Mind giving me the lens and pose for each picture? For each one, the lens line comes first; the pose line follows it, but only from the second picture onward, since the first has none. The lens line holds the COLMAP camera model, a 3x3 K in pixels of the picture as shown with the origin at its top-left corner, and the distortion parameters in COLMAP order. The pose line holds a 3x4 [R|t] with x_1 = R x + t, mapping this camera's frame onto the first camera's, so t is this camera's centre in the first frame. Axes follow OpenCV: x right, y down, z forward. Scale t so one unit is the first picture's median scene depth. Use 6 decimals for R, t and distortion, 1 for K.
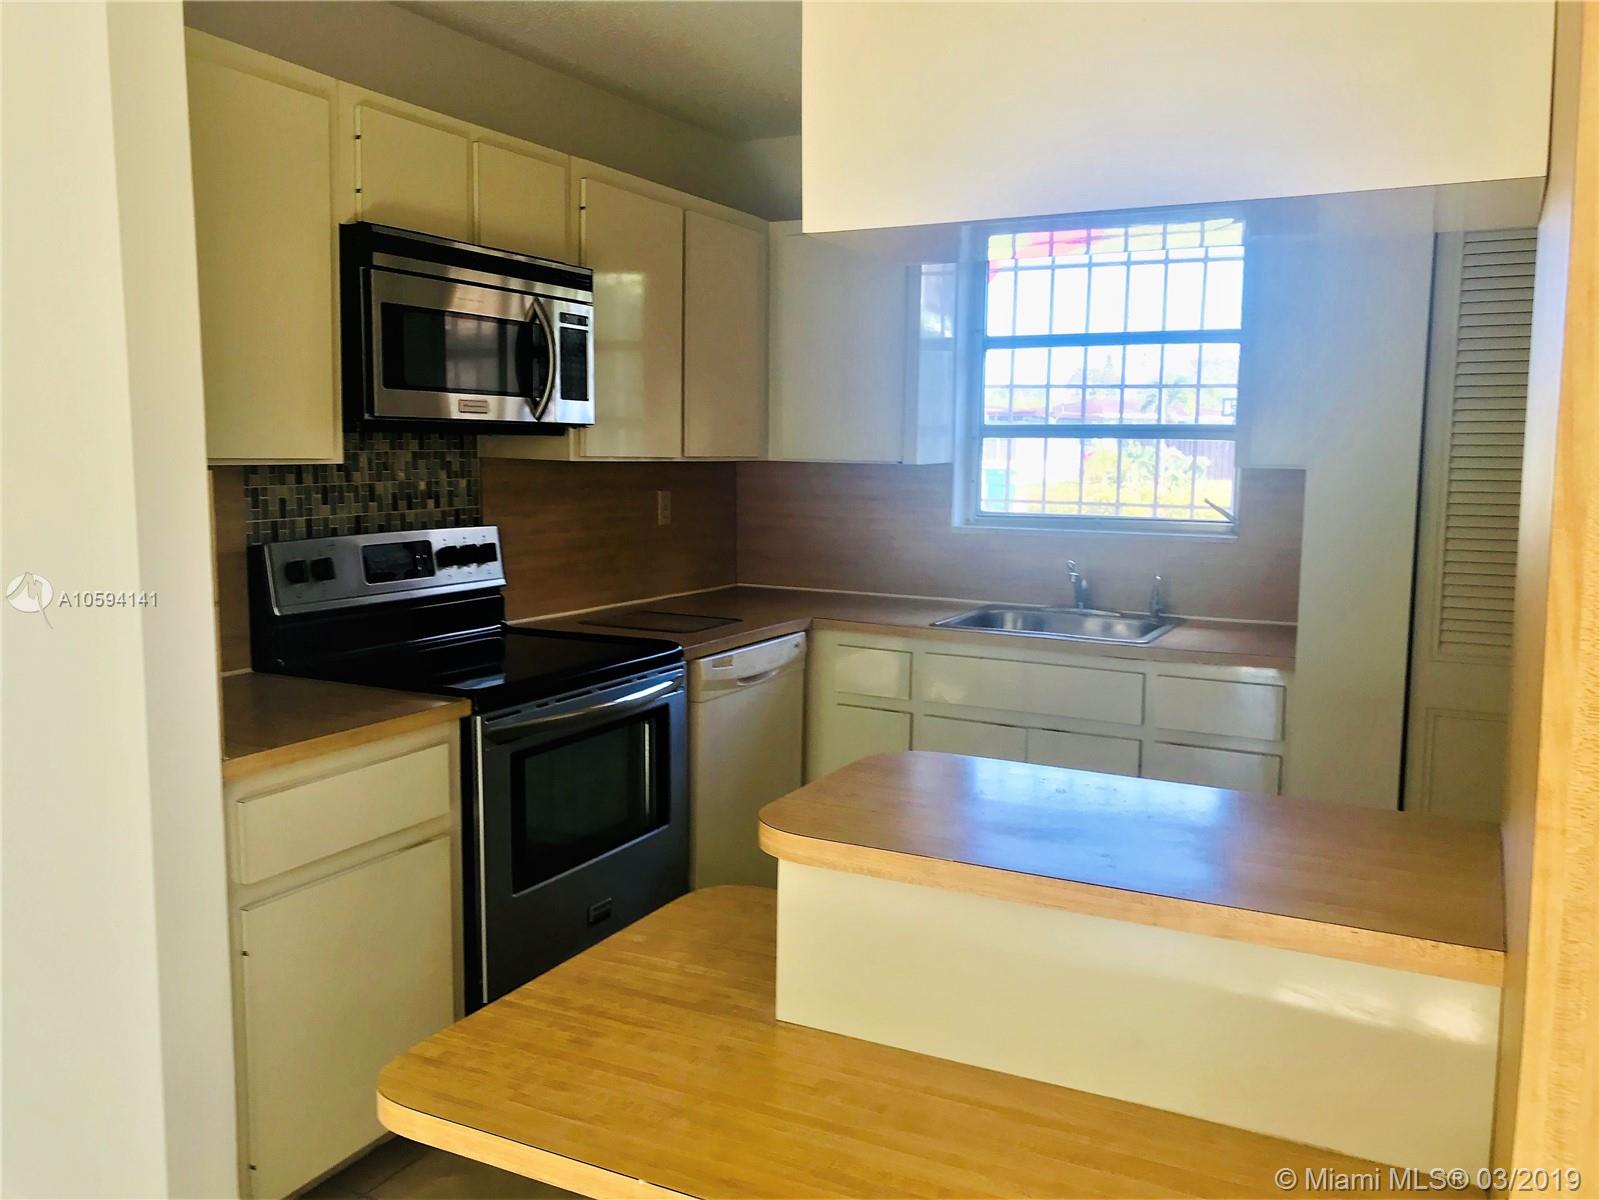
lens RADIAL K [[1342.8, 0, 800.0], [0, 1342.8, 606.9], [0, 0, 1]] dist [0.031467, -0.068887]
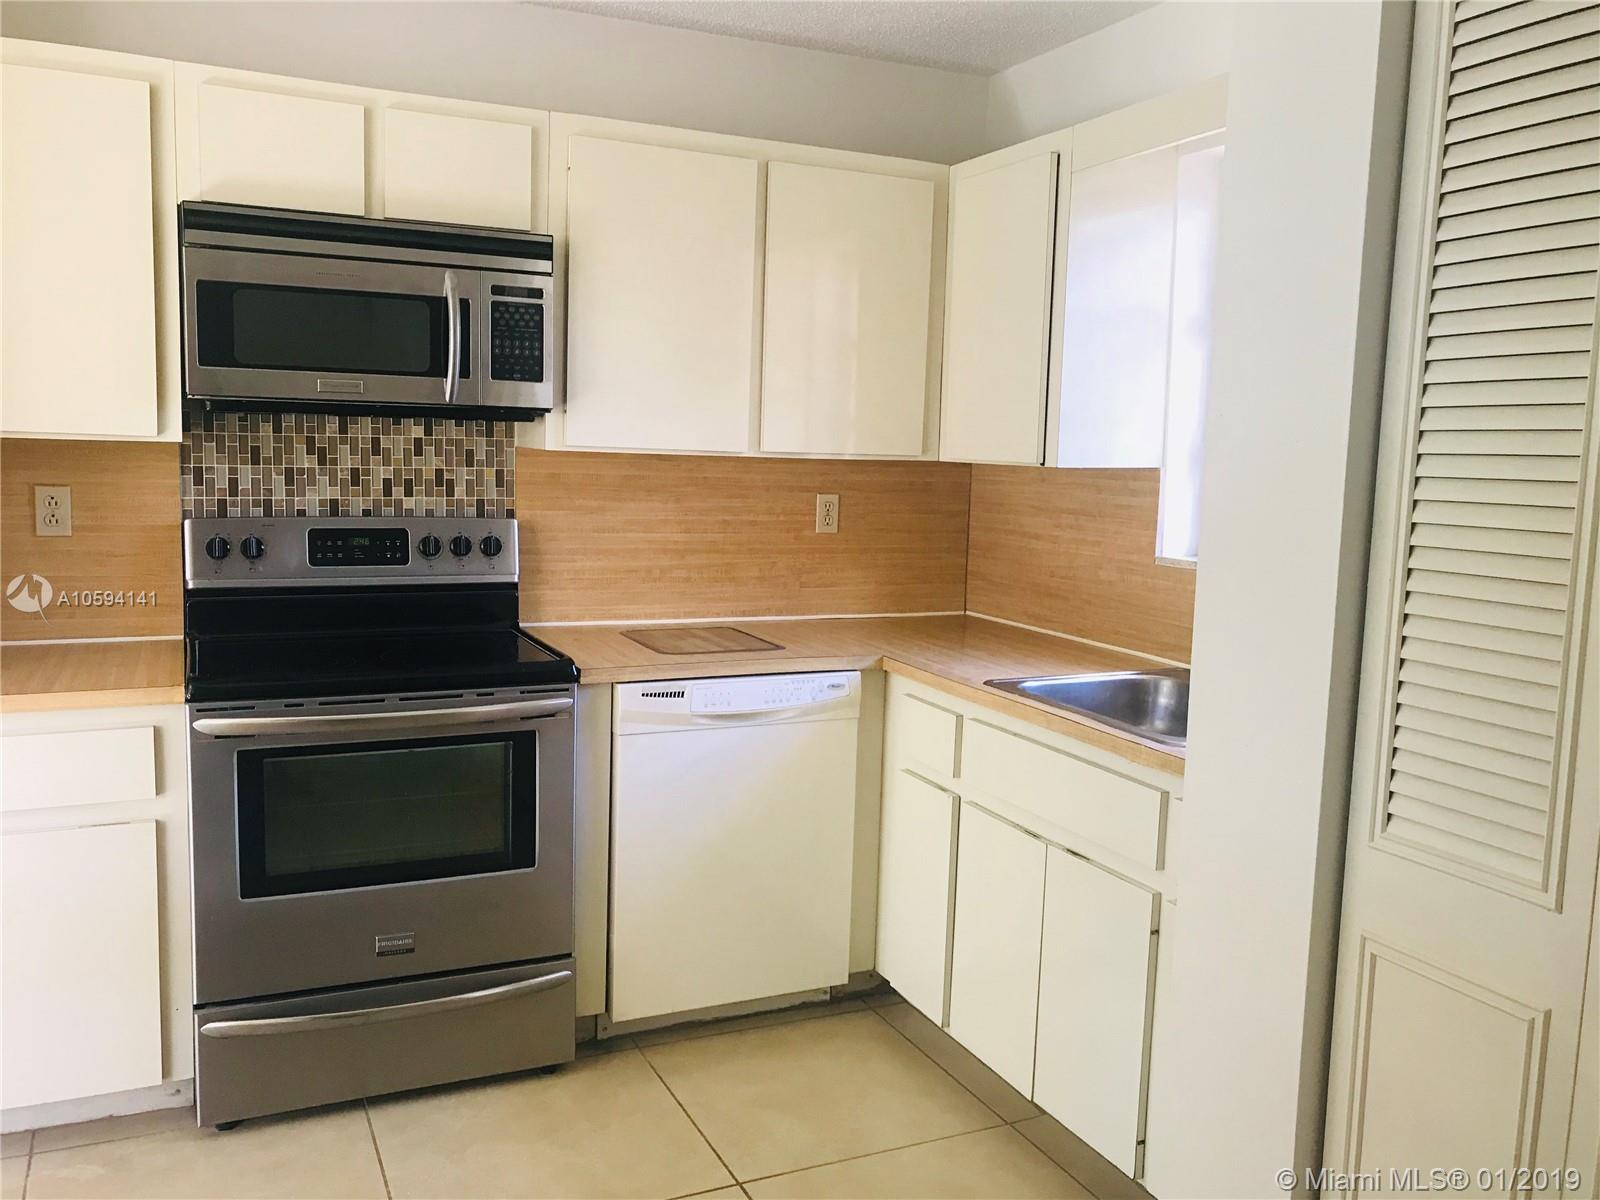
lens RADIAL K [[1342.8, 0, 800.4], [0, 1342.8, 591.9], [0, 0, 1]] dist [0.031467, -0.068887]
pose [[0.785874, 0.077728, -0.613482, 0.540343], [-0.093207, 0.995624, 0.006746, -0.036451], [0.611322, 0.051879, 0.789680, 0.404892]]
